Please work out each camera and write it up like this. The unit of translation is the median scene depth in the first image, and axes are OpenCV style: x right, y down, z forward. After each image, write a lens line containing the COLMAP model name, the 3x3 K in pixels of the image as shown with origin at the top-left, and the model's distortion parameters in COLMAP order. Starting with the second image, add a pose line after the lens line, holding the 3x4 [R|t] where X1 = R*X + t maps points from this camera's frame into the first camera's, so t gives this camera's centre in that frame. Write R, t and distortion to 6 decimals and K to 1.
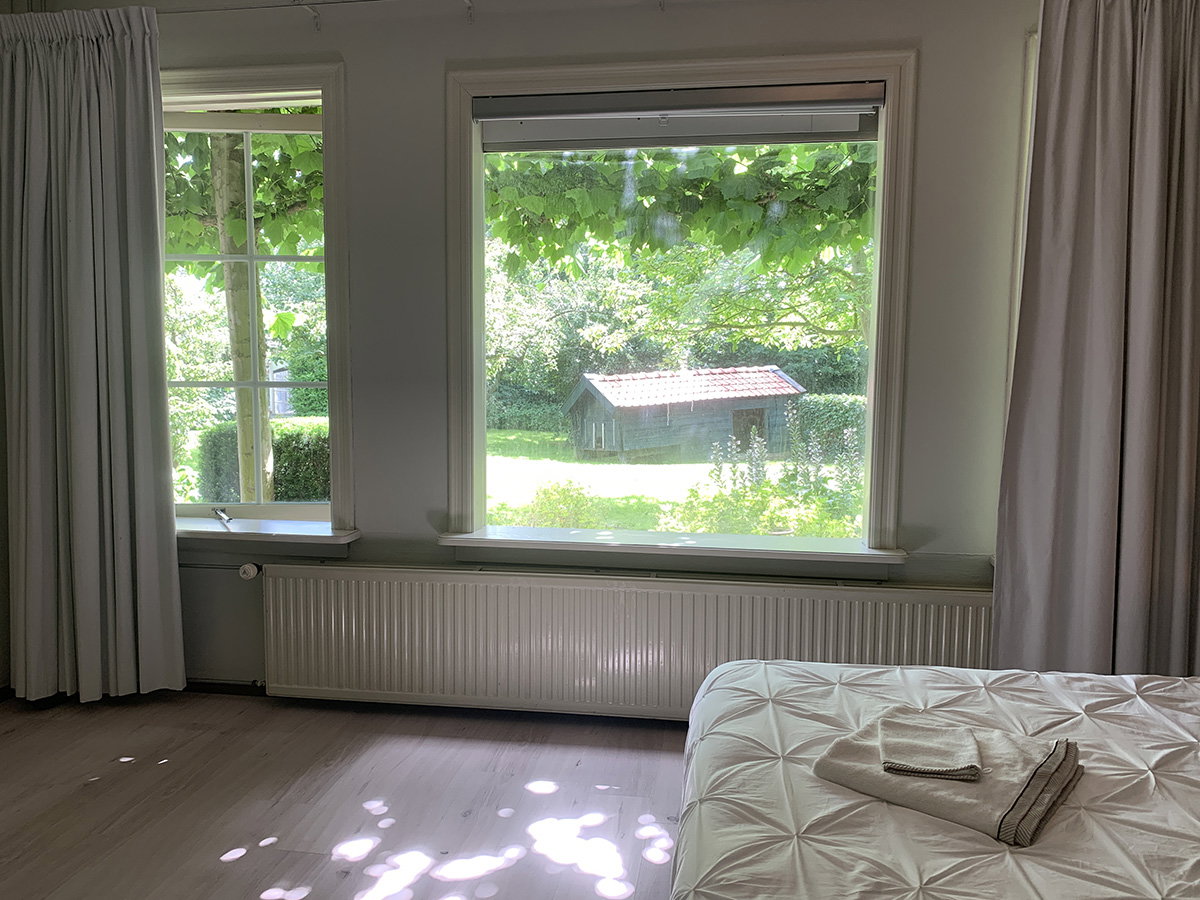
lens RADIAL K [[915.7, 0, 600.0], [0, 915.7, 450.0], [0, 0, 1]] dist [0.013357, -0.001802]
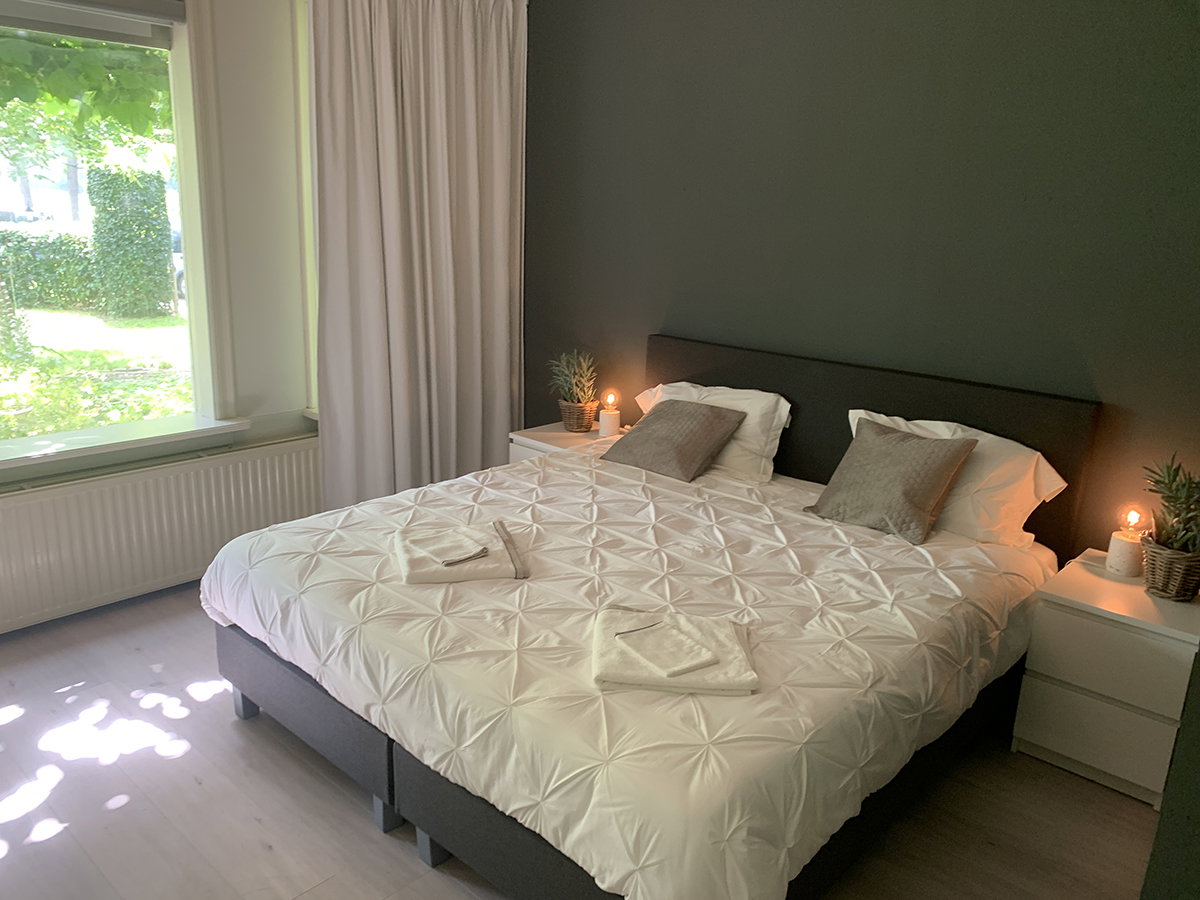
lens RADIAL K [[915.7, 0, 600.0], [0, 915.7, 450.0], [0, 0, 1]] dist [0.013357, -0.001802]
pose [[0.538652, -0.205102, 0.817182, -0.705683], [0.028315, 0.973776, 0.225741, -0.184514], [-0.842052, -0.098457, 0.530334, -0.078605]]
